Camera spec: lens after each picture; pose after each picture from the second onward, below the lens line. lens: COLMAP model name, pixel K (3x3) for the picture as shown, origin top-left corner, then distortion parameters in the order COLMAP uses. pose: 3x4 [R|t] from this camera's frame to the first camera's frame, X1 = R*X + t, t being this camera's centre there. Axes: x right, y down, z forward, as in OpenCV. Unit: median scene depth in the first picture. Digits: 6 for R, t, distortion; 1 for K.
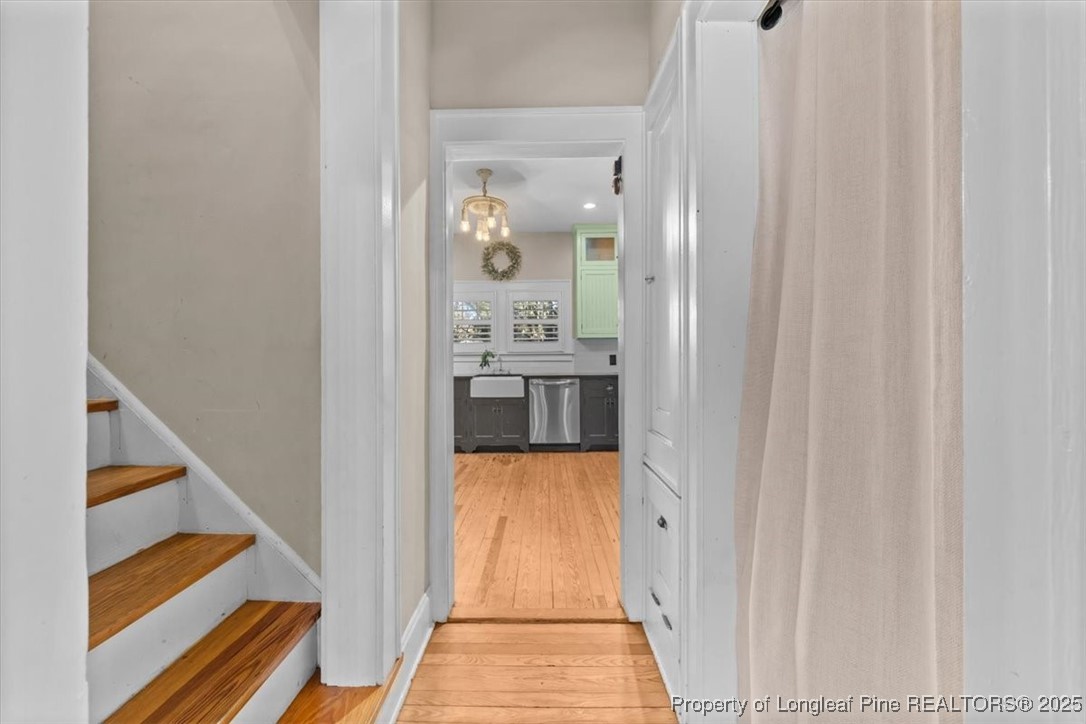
lens RADIAL K [[419.0, 0, 542.5], [0, 419.0, 359.2], [0, 0, 1]] dist [-0.000010, 0.000016]
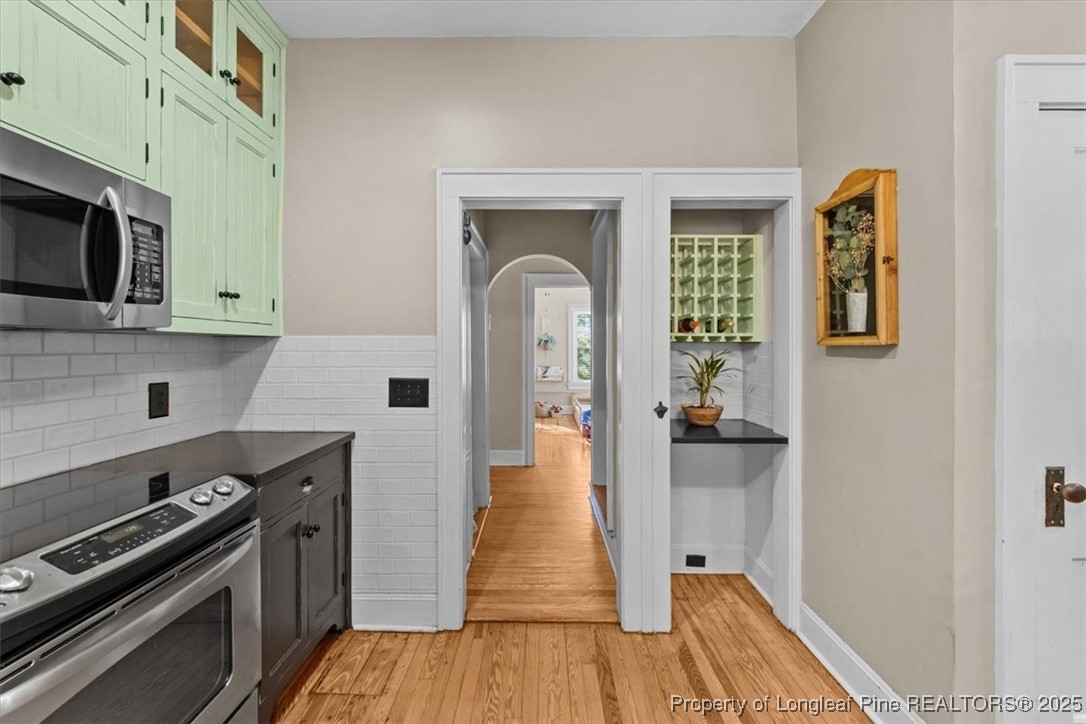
lens RADIAL K [[430.3, 0, 538.8], [0, 430.3, 348.9], [0, 0, 1]] dist [-0.001495, -0.000276]
pose [[-0.999987, -0.001005, 0.004951, -0.003771], [-0.000989, 0.999994, 0.003277, -0.044900], [-0.004954, 0.003272, -0.999982, 0.805293]]
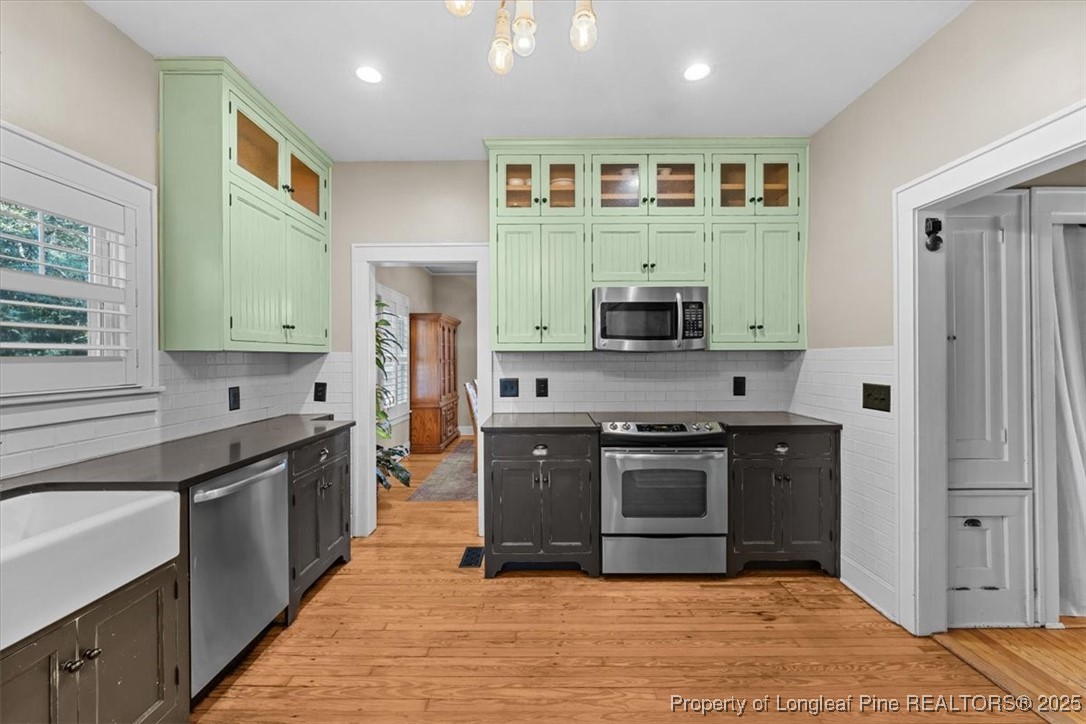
lens RADIAL K [[430.3, 0, 538.8], [0, 430.3, 348.9], [0, 0, 1]] dist [-0.001495, -0.000276]
pose [[0.000246, 0.019758, 0.999805, -0.351089], [0.005417, 0.999790, -0.019759, -0.046685], [-0.999985, 0.005421, 0.000139, 0.758564]]
